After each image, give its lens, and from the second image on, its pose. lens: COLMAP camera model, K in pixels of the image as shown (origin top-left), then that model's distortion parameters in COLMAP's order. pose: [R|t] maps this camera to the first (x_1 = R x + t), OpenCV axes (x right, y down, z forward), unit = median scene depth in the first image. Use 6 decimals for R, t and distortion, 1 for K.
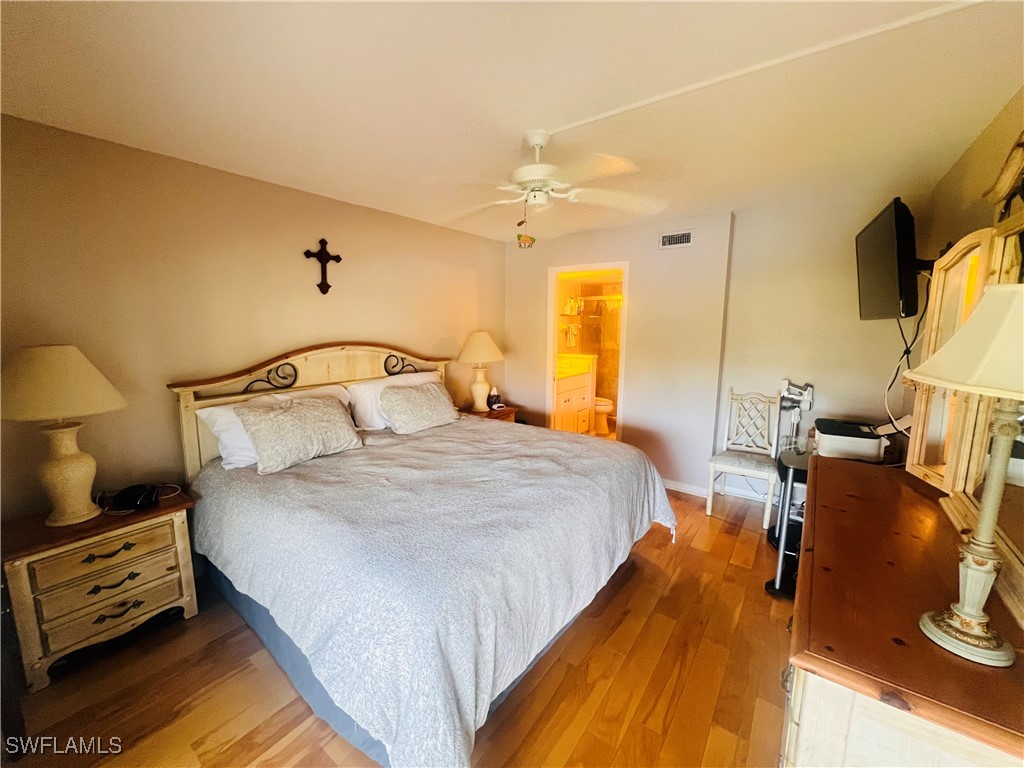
lens RADIAL K [[410.4, 0, 512.0], [0, 410.4, 384.0], [0, 0, 1]] dist [-0.000939, -0.000100]
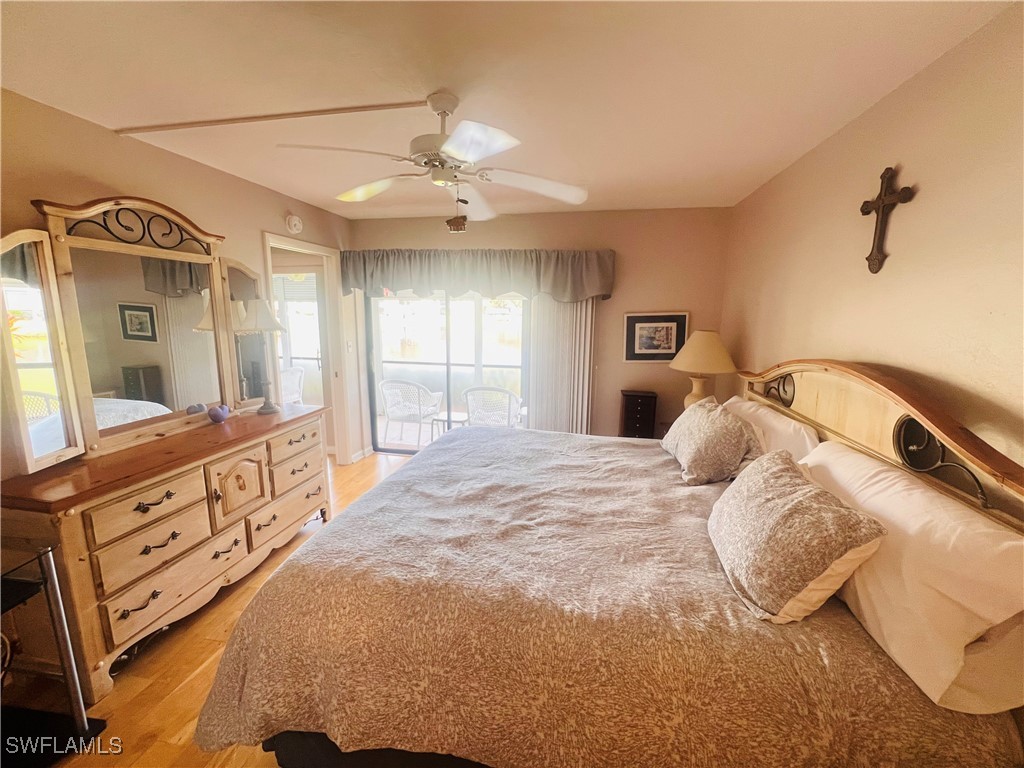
lens RADIAL K [[410.4, 0, 512.0], [0, 410.4, 384.0], [0, 0, 1]] dist [-0.000939, -0.000100]
pose [[-0.900828, 0.059803, -0.430038, 0.221573], [-0.081773, 0.949374, 0.303320, -0.202870], [0.426407, 0.308404, -0.850332, 1.293628]]
